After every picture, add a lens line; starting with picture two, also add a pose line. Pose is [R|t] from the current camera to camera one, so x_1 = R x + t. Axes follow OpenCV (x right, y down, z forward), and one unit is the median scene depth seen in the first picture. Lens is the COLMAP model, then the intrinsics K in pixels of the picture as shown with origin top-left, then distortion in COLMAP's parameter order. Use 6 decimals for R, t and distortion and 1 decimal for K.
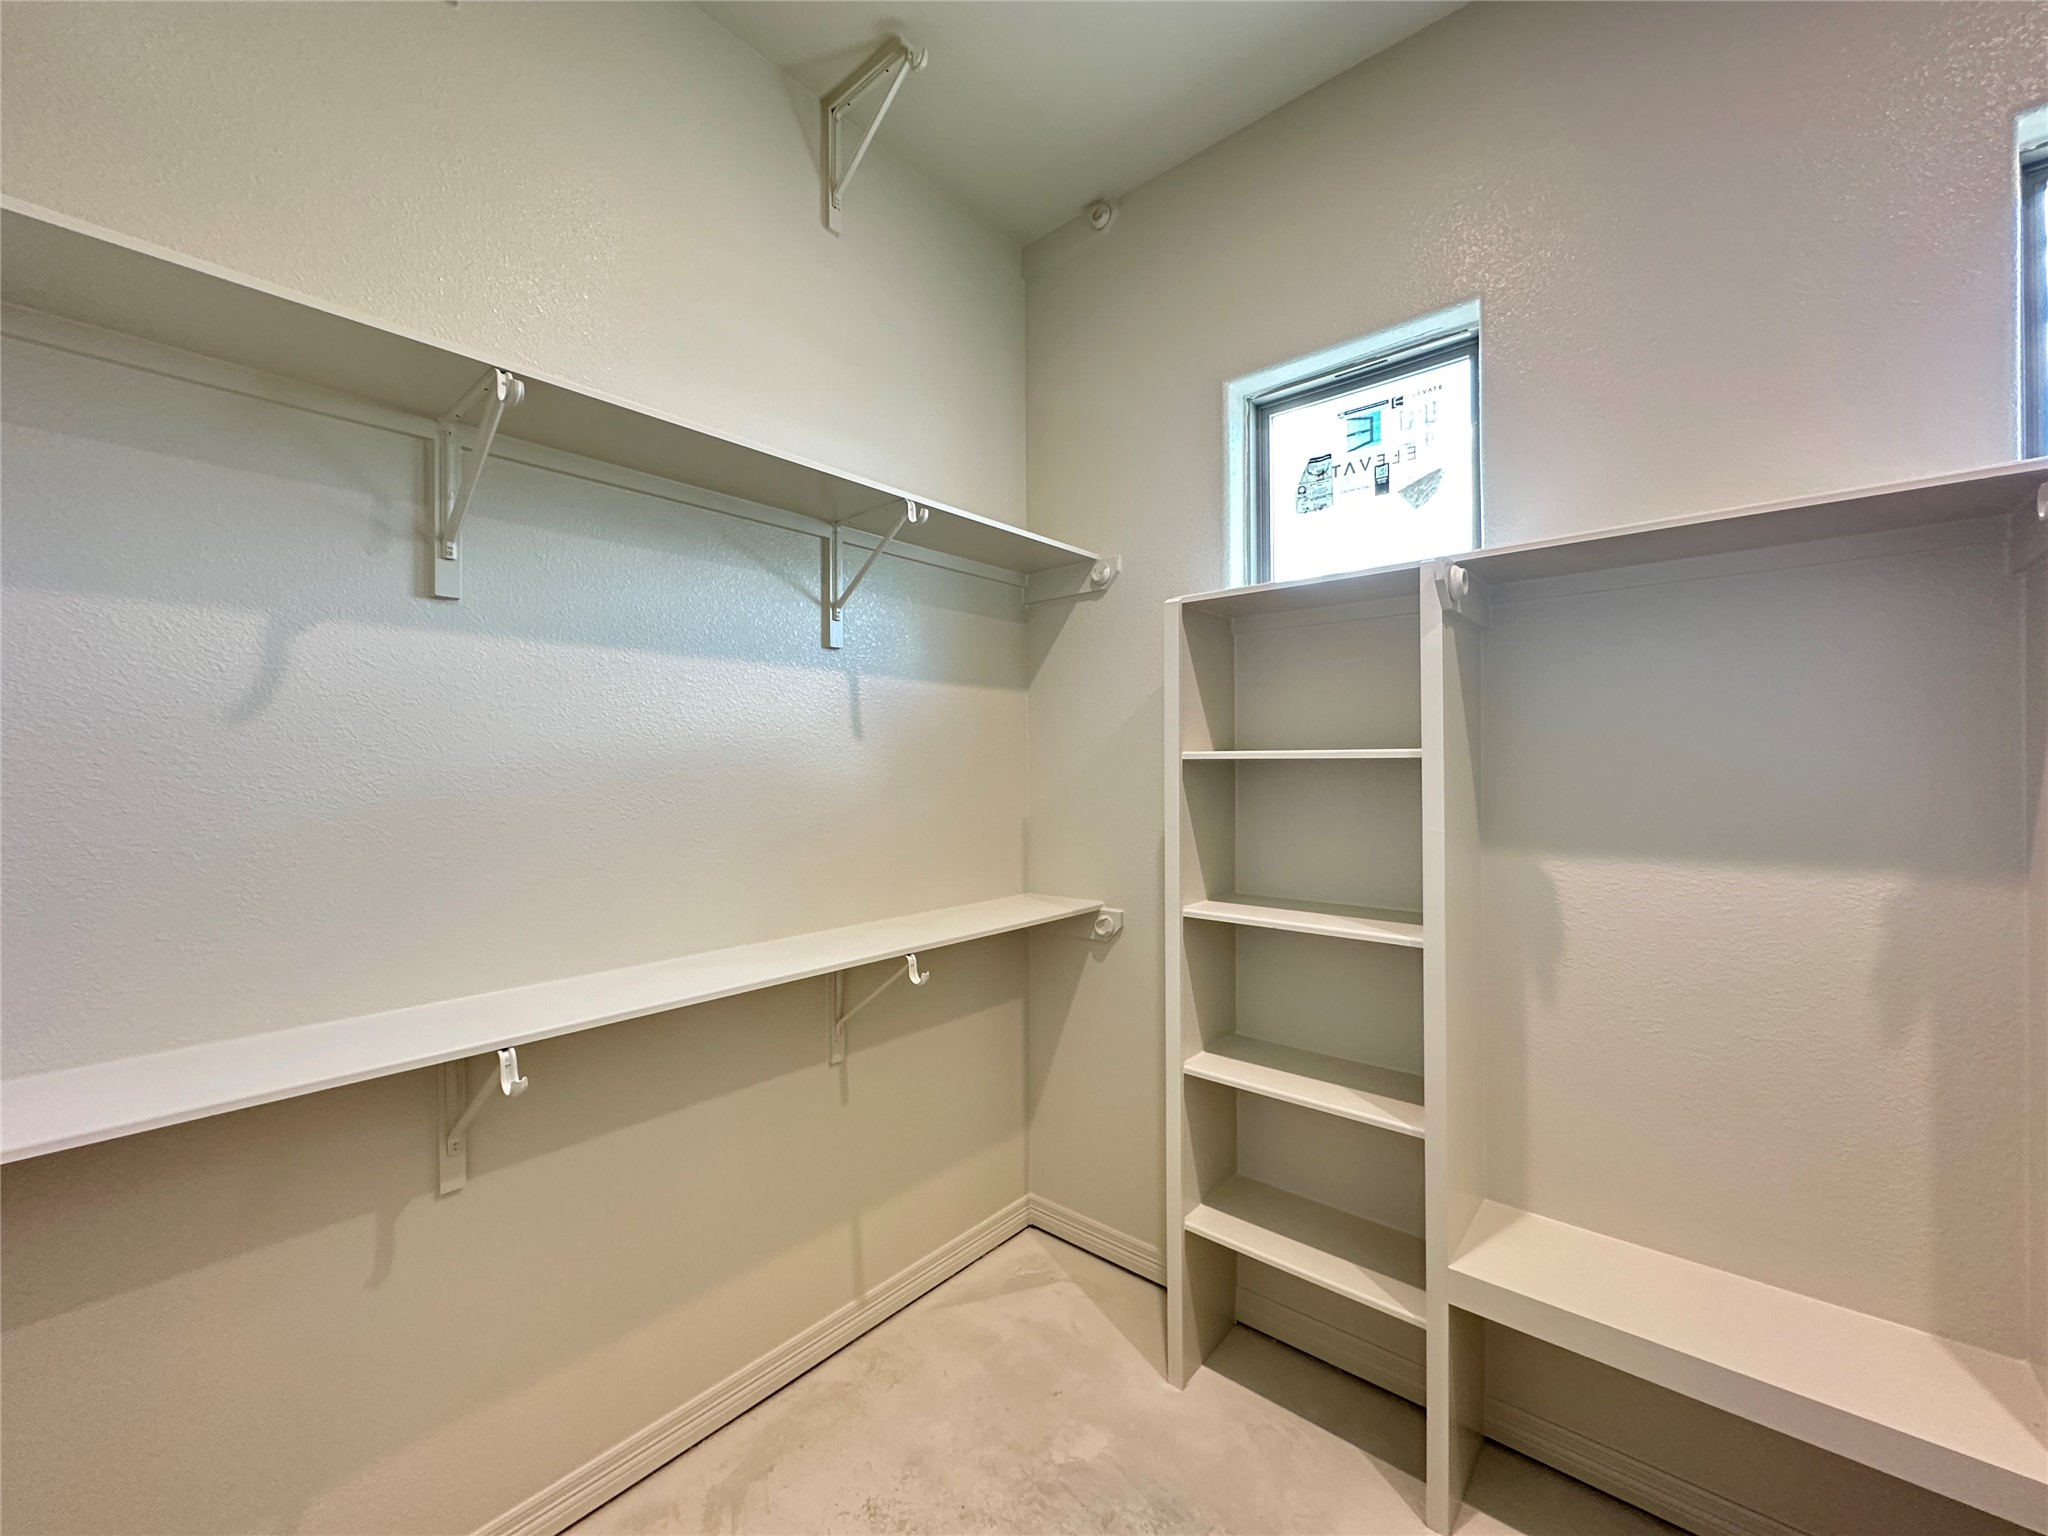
lens RADIAL K [[816.6, 0, 1022.1], [0, 816.6, 765.1], [0, 0, 1]] dist [-0.003769, 0.001027]
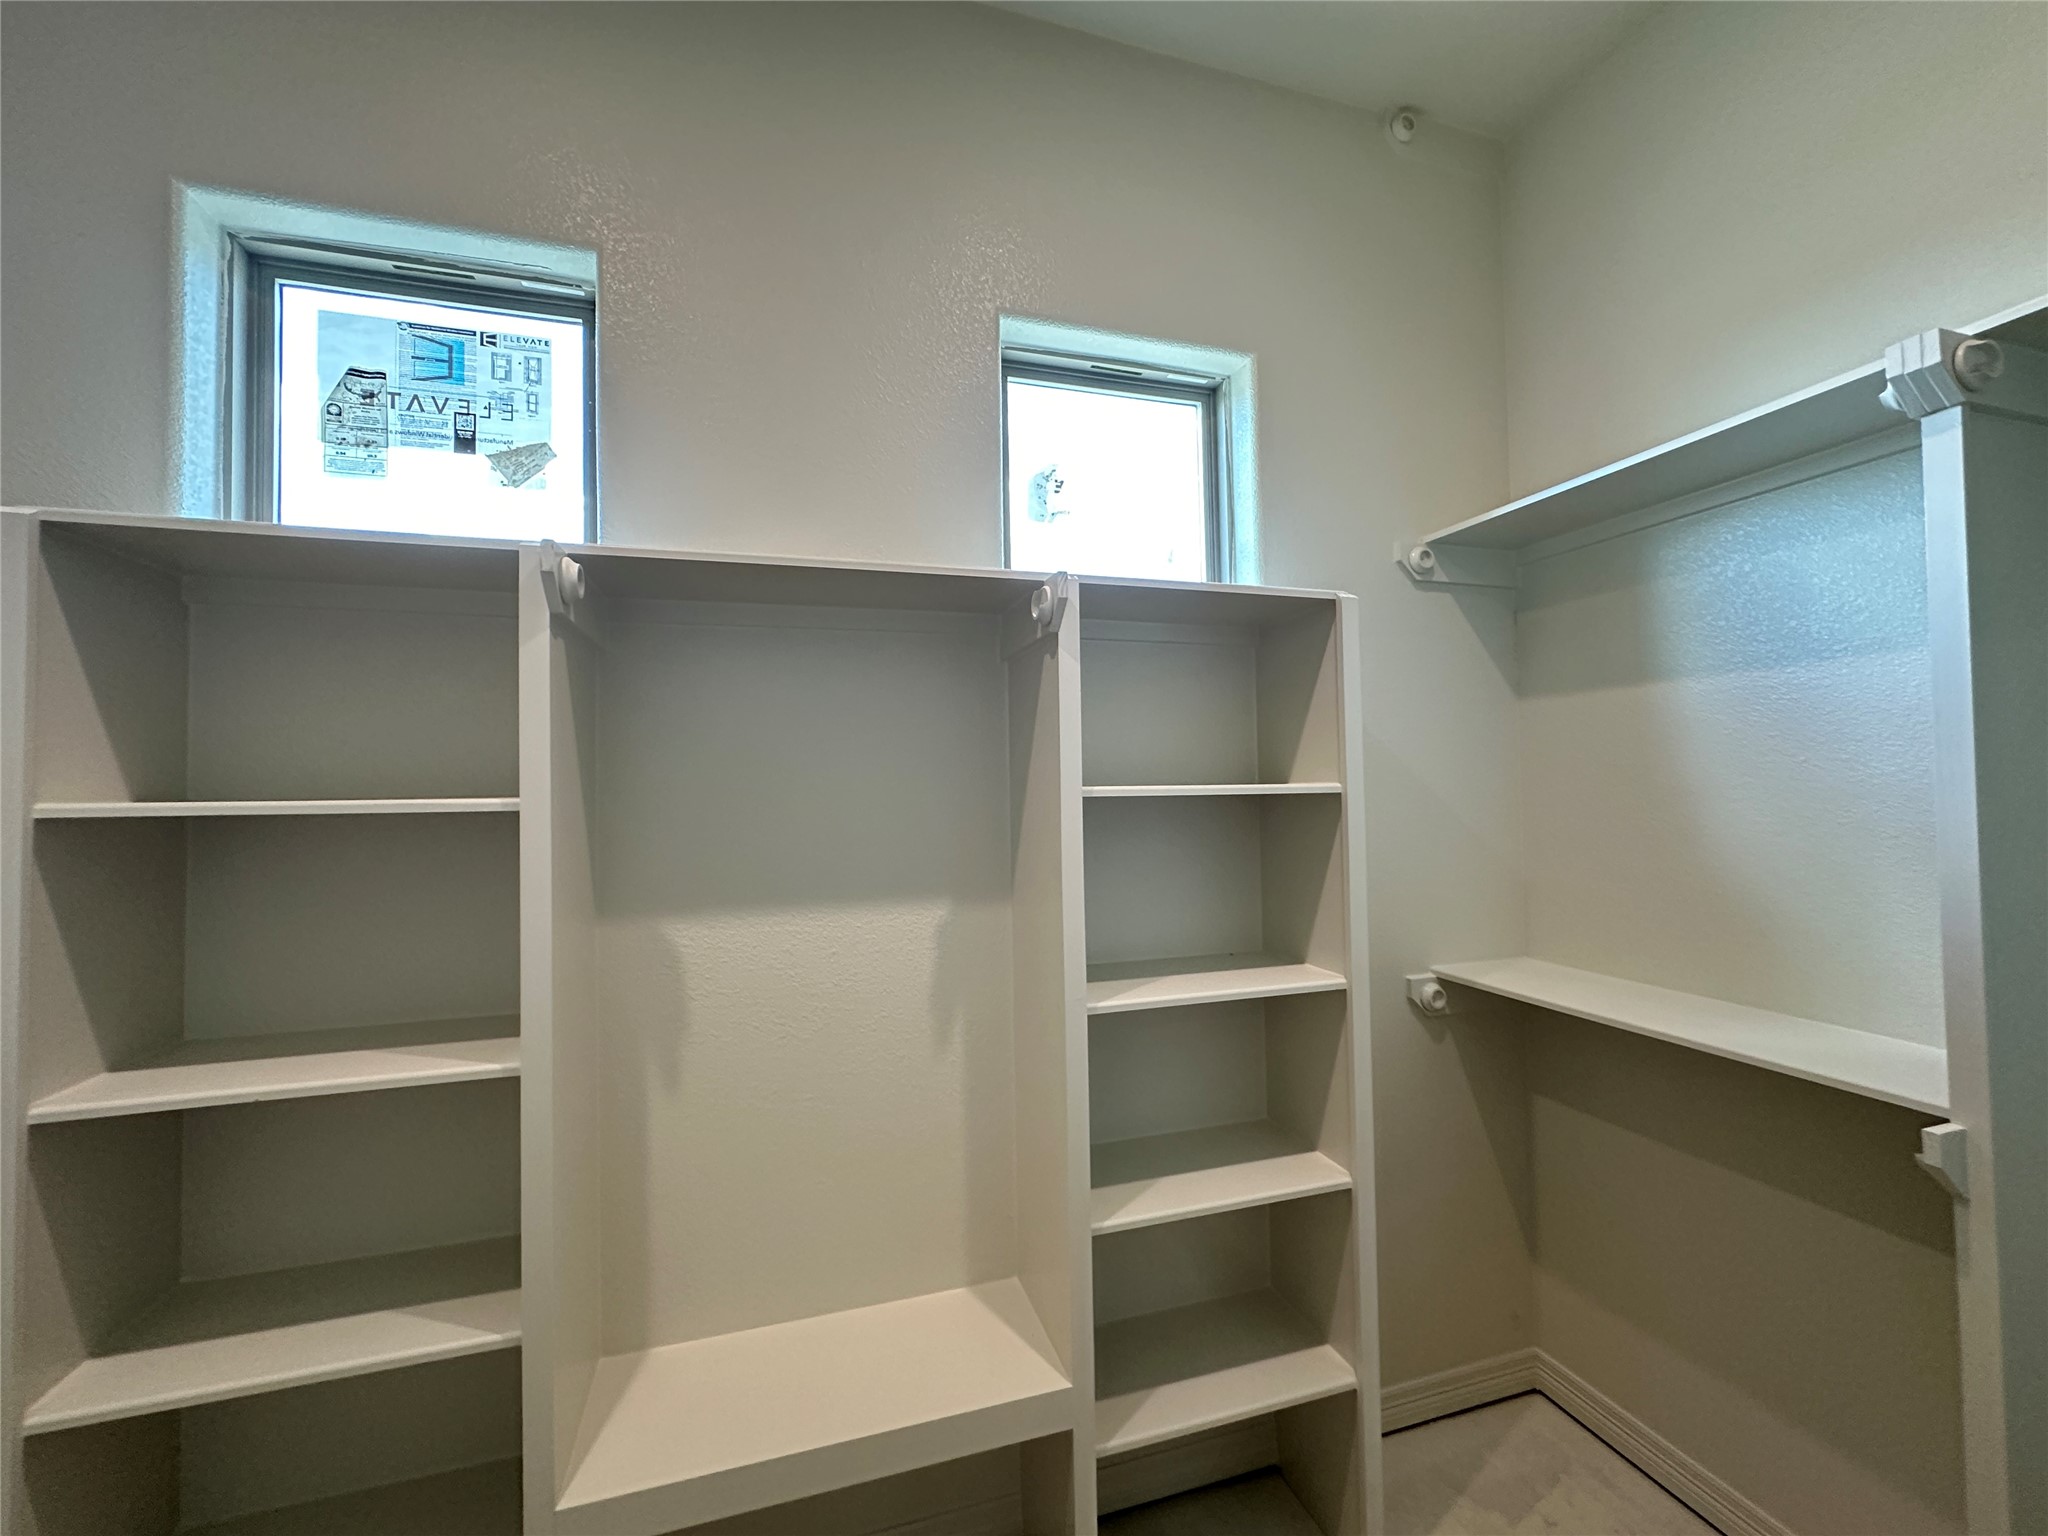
lens RADIAL K [[816.6, 0, 1019.0], [0, 816.6, 770.7], [0, 0, 1]] dist [-0.003769, 0.001027]
pose [[0.532807, 0.018671, 0.846031, 0.098101], [0.011234, 0.999512, -0.029134, -0.016362], [-0.846162, 0.025027, 0.532337, 0.207567]]
